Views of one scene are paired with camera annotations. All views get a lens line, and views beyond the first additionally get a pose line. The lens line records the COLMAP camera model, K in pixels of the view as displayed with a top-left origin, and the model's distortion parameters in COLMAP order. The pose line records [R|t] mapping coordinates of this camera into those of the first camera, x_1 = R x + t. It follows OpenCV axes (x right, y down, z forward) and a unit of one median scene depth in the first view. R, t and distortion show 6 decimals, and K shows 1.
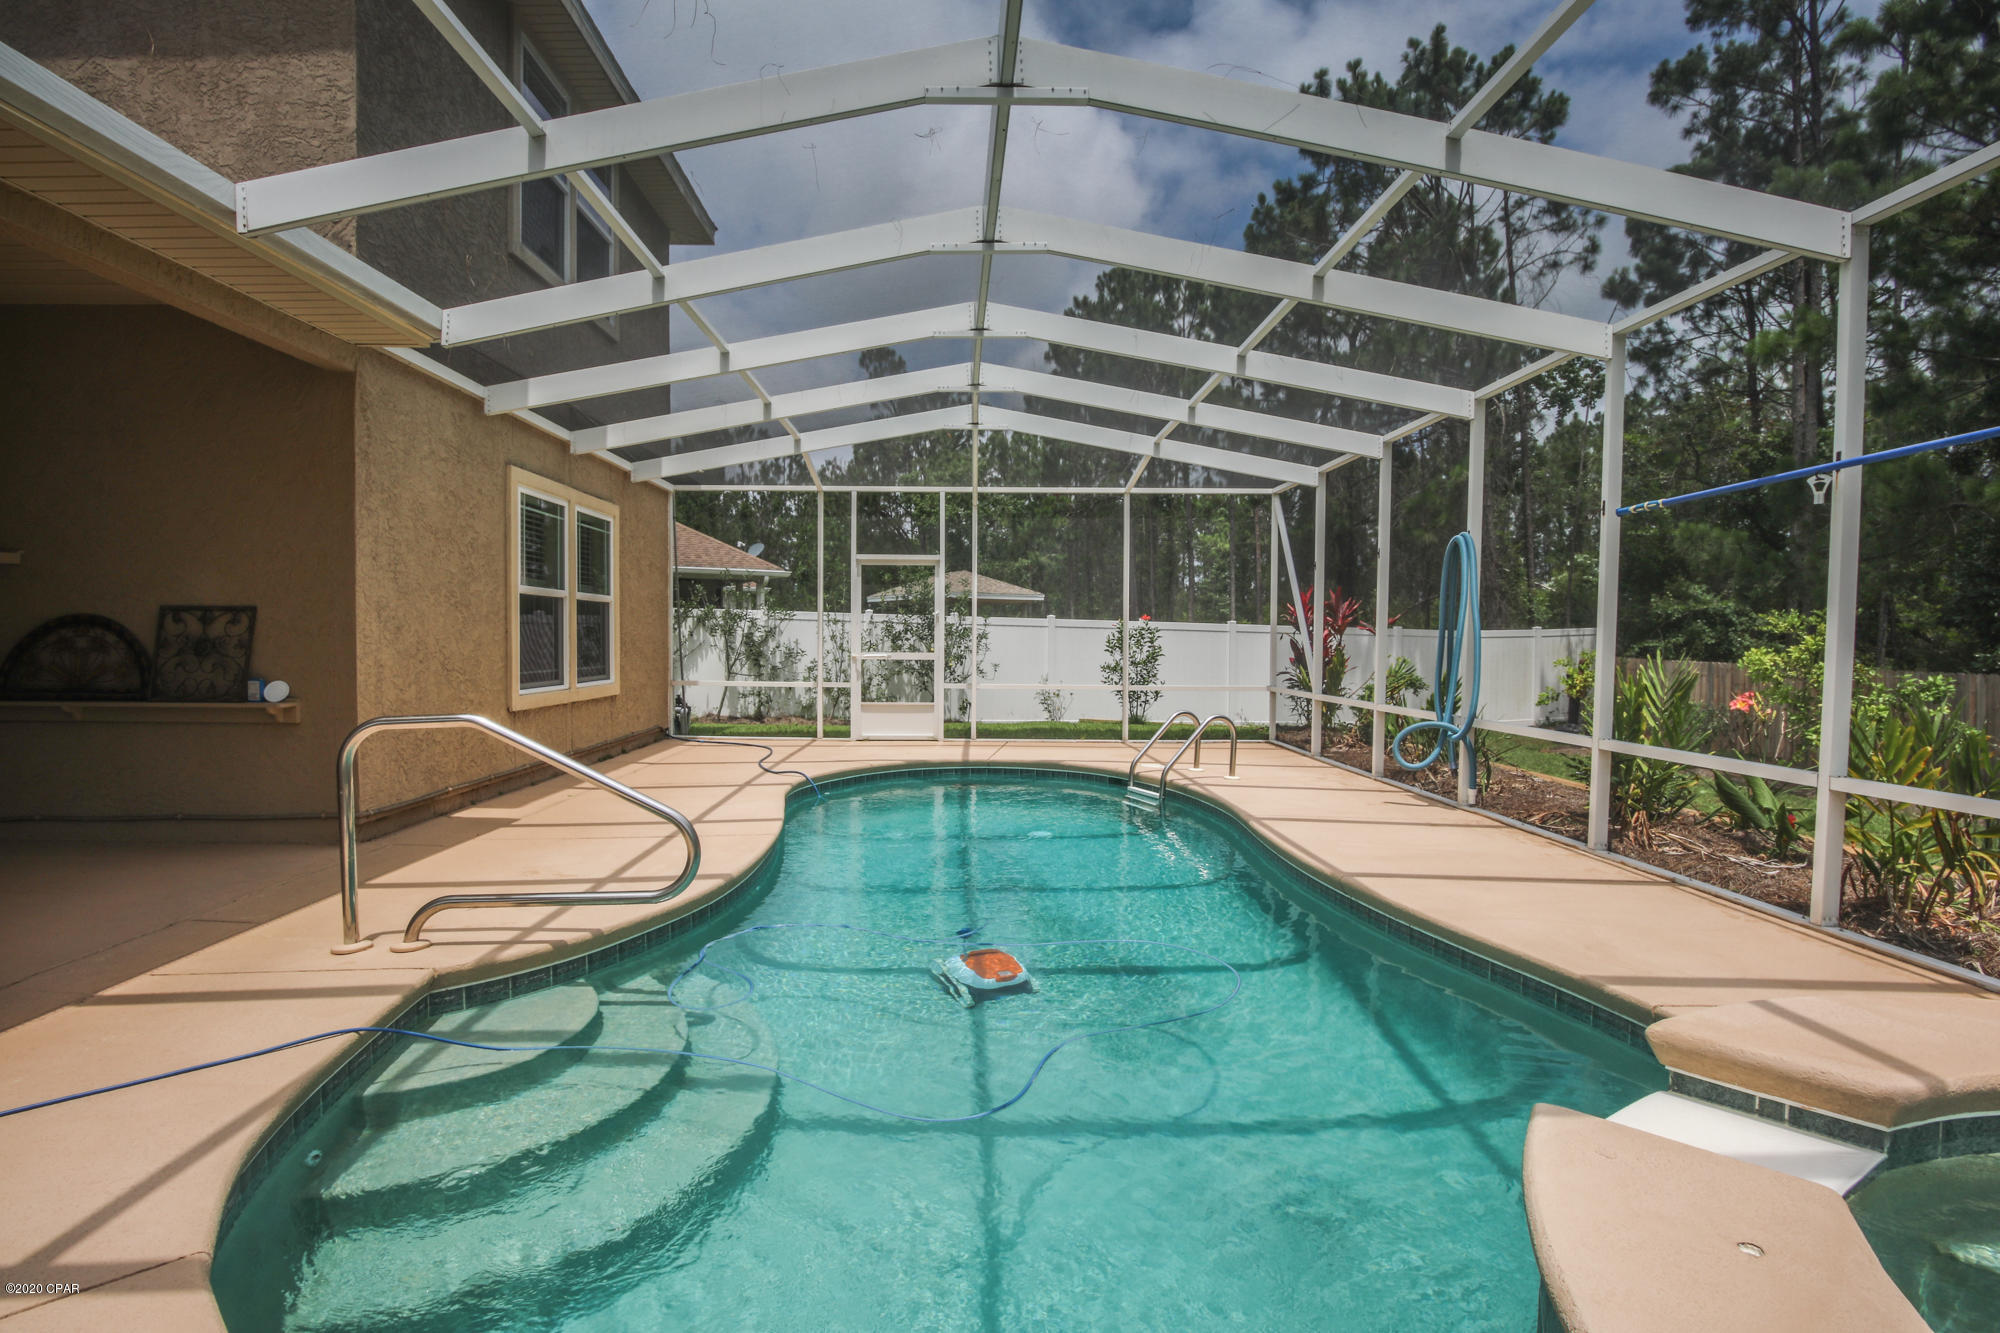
lens RADIAL K [[971.8, 0, 996.3], [0, 971.8, 649.8], [0, 0, 1]] dist [-0.025284, 0.001369]
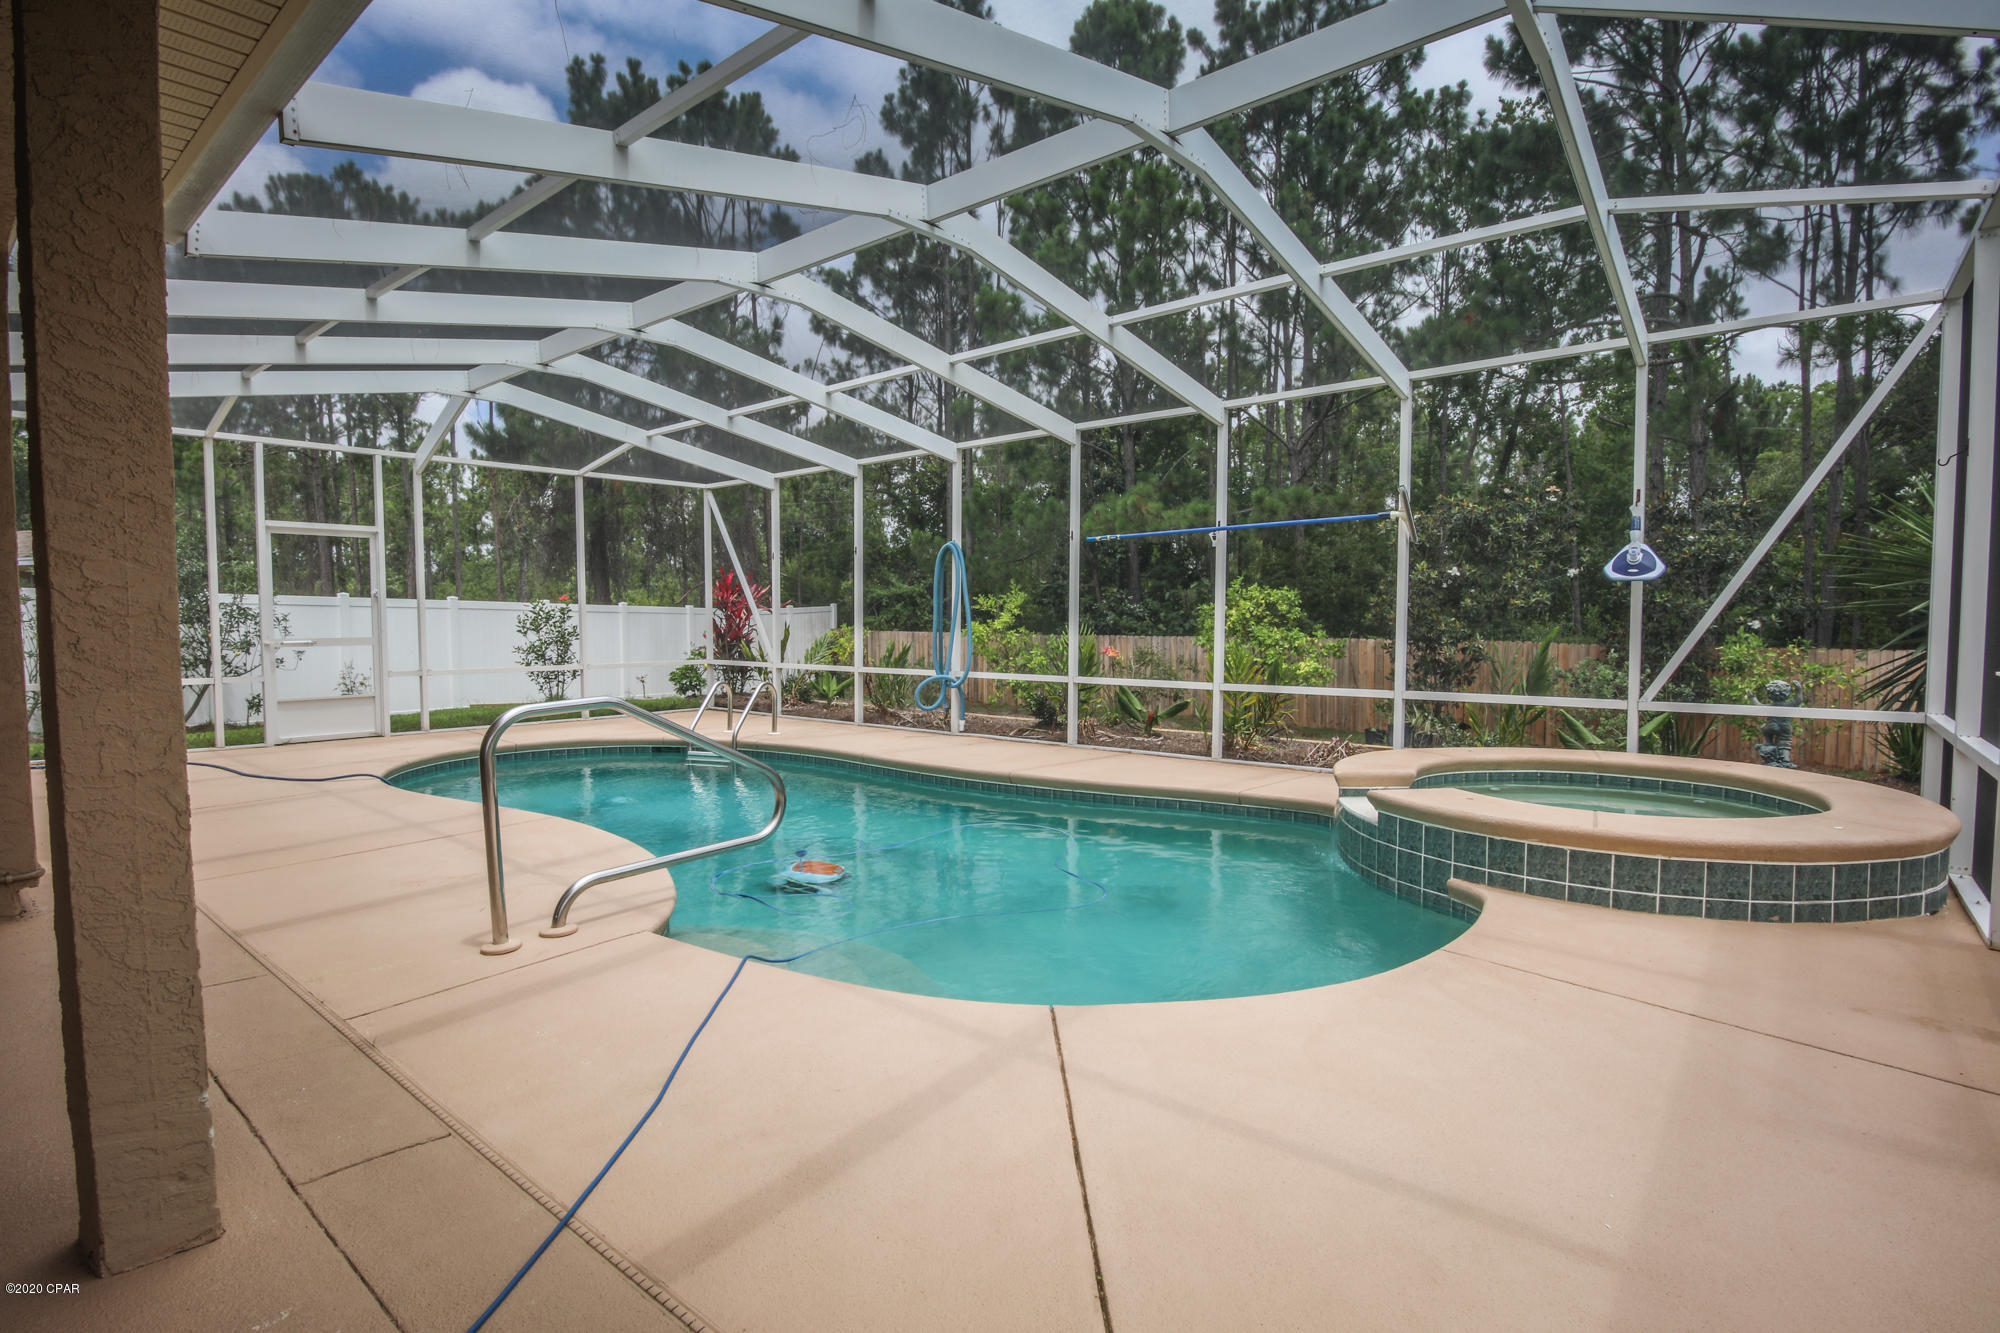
lens RADIAL K [[971.8, 0, 988.8], [0, 971.8, 682.4], [0, 0, 1]] dist [-0.025284, 0.001369]
pose [[0.671078, -0.058005, 0.739114, -0.689998], [0.016347, 0.997850, 0.063469, -0.005314], [-0.741206, -0.030510, 0.670583, -0.002293]]
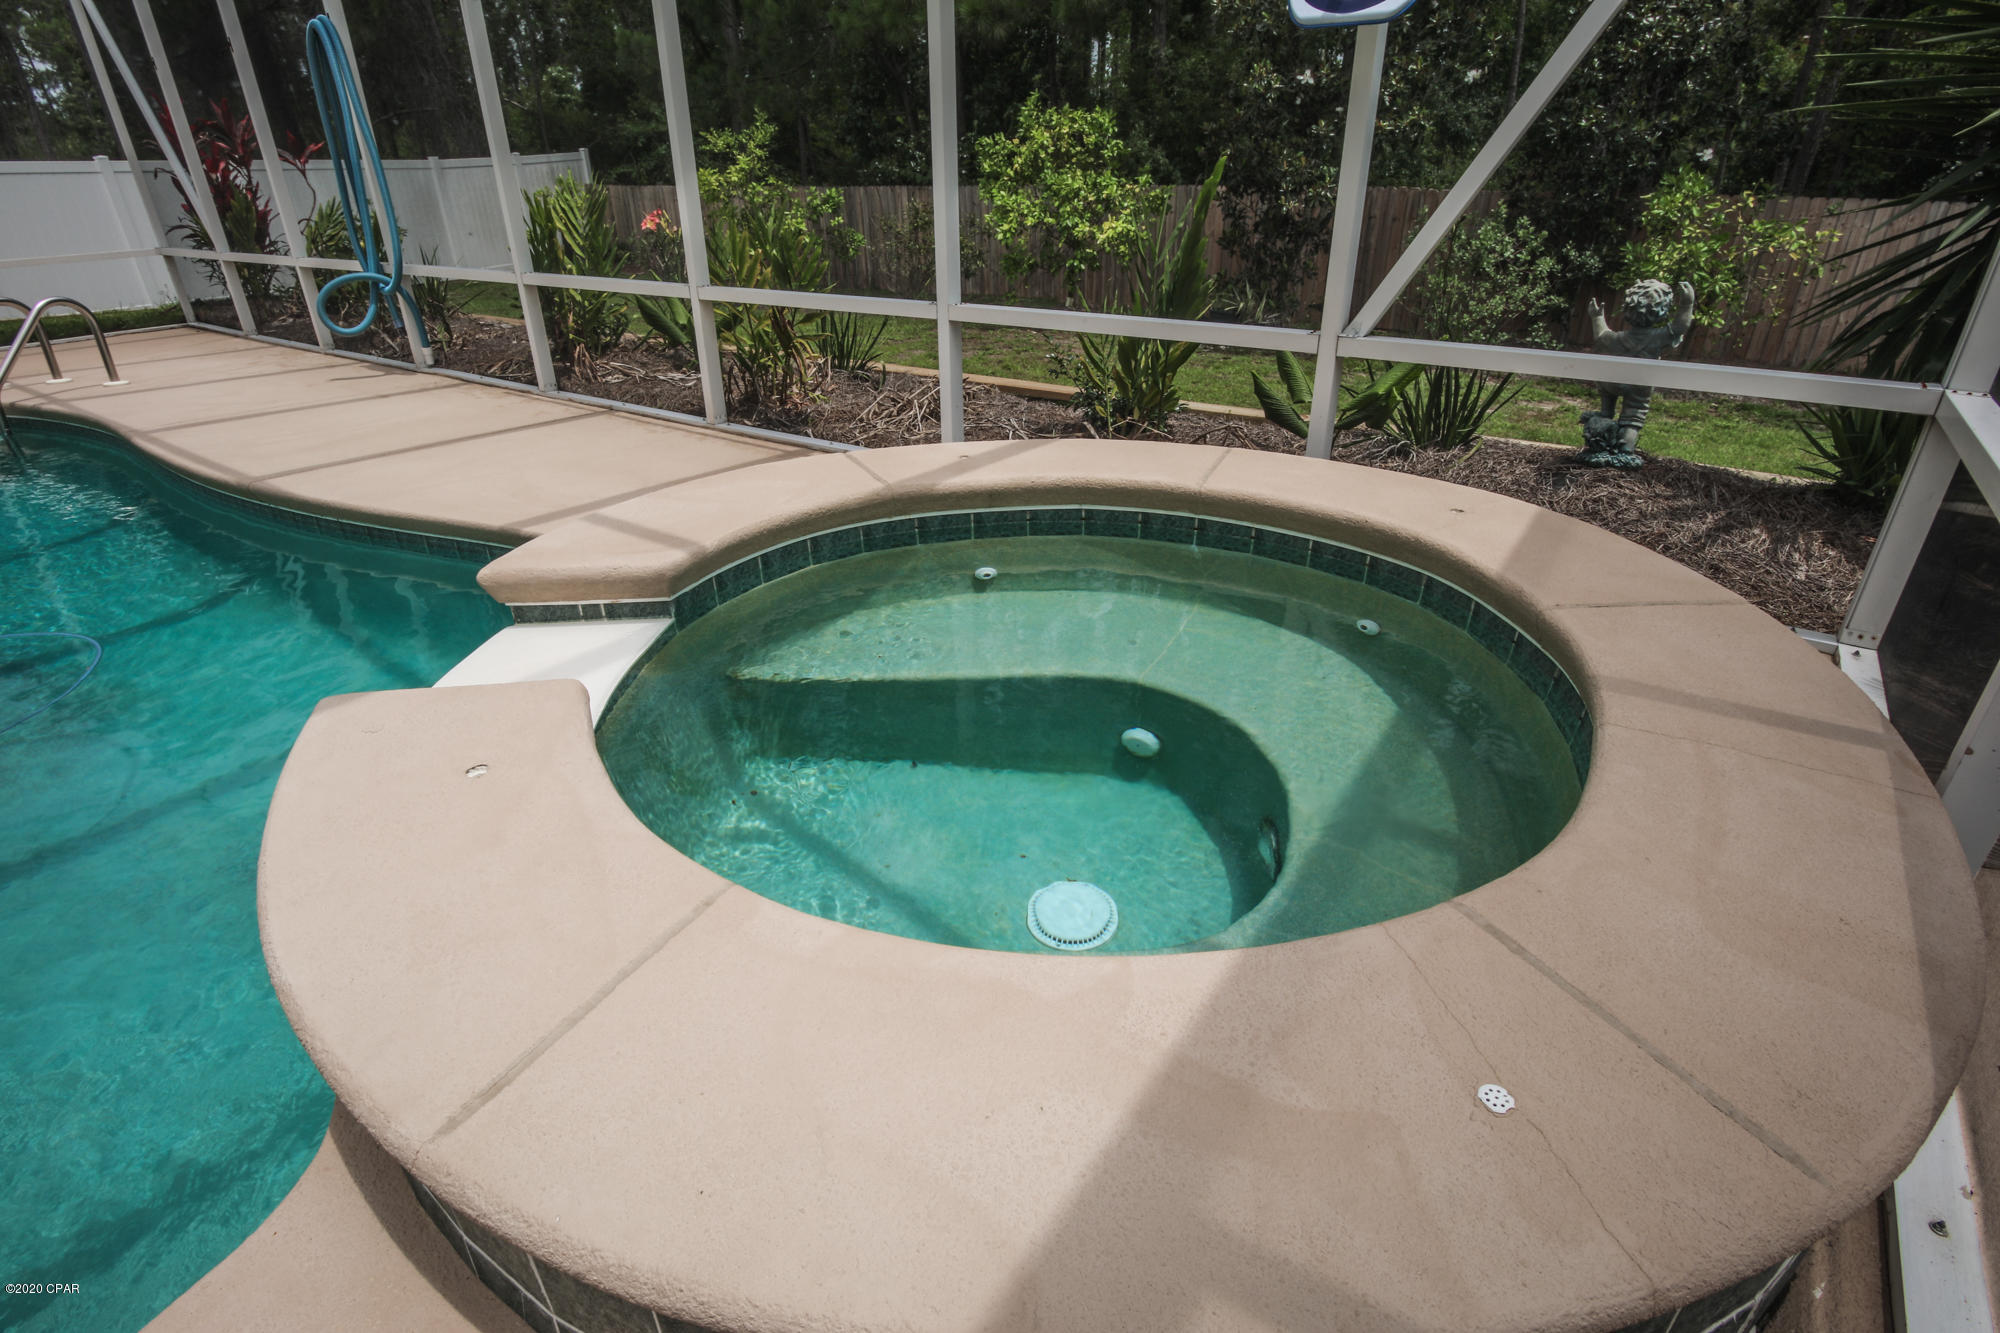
lens RADIAL K [[971.8, 0, 994.2], [0, 971.8, 666.0], [0, 0, 1]] dist [-0.025284, 0.001369]
pose [[0.616896, -0.379995, 0.689234, 0.108340], [0.031501, 0.886943, 0.460803, 0.013068], [-0.786414, -0.262556, 0.559121, -0.003825]]
